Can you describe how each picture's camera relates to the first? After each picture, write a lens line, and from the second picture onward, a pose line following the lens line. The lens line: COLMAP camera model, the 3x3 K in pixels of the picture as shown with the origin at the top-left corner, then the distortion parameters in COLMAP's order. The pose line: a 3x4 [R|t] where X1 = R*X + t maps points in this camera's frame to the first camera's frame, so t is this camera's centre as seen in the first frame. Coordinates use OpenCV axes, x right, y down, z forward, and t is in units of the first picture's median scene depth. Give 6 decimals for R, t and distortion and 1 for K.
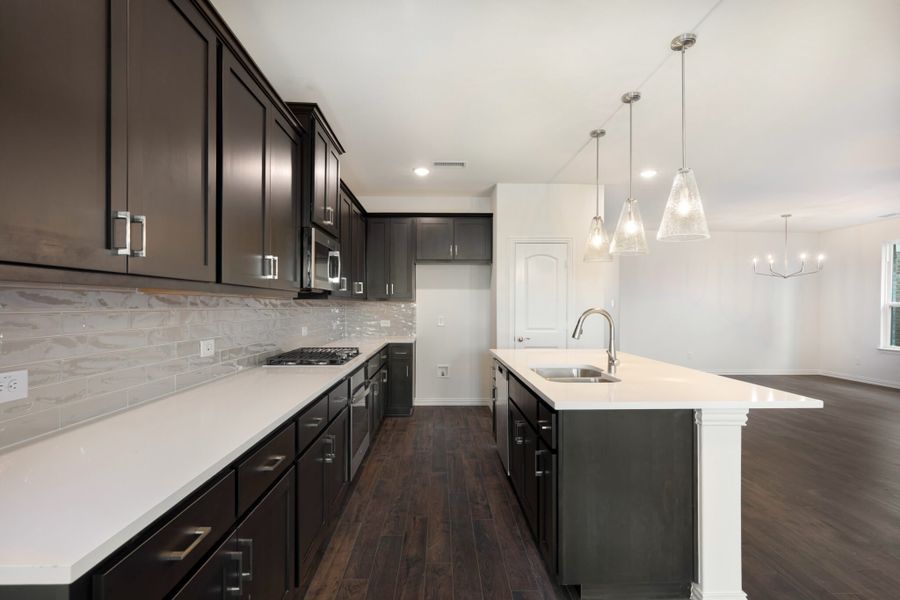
lens RADIAL K [[420.4, 0, 447.7], [0, 420.4, 305.6], [0, 0, 1]] dist [-0.002960, 0.000002]
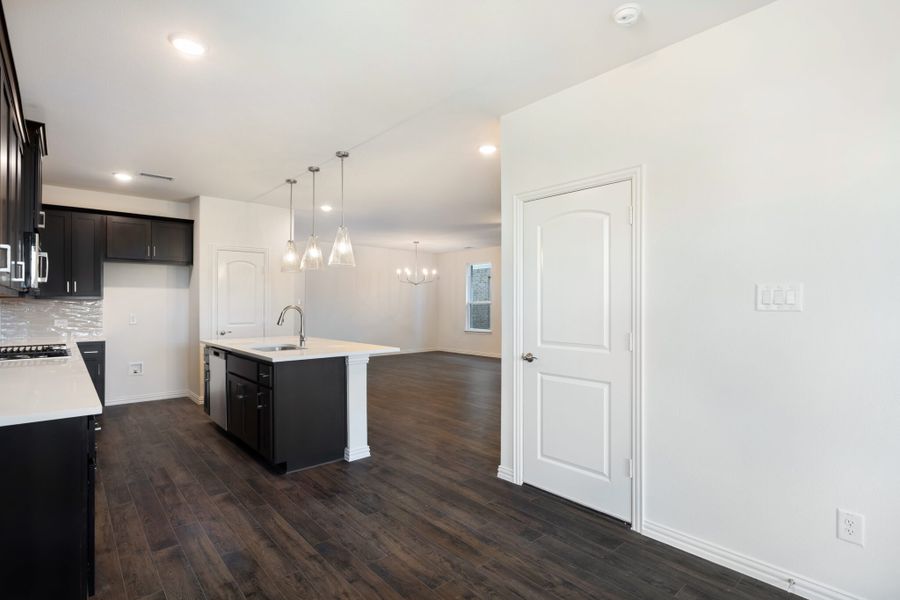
lens RADIAL K [[420.4, 0, 447.7], [0, 420.4, 305.6], [0, 0, 1]] dist [-0.002960, 0.000002]
pose [[0.753140, -0.003406, 0.657852, -0.183934], [0.000347, 0.999989, 0.004780, -0.000228], [-0.657860, -0.003372, 0.753132, -0.426335]]
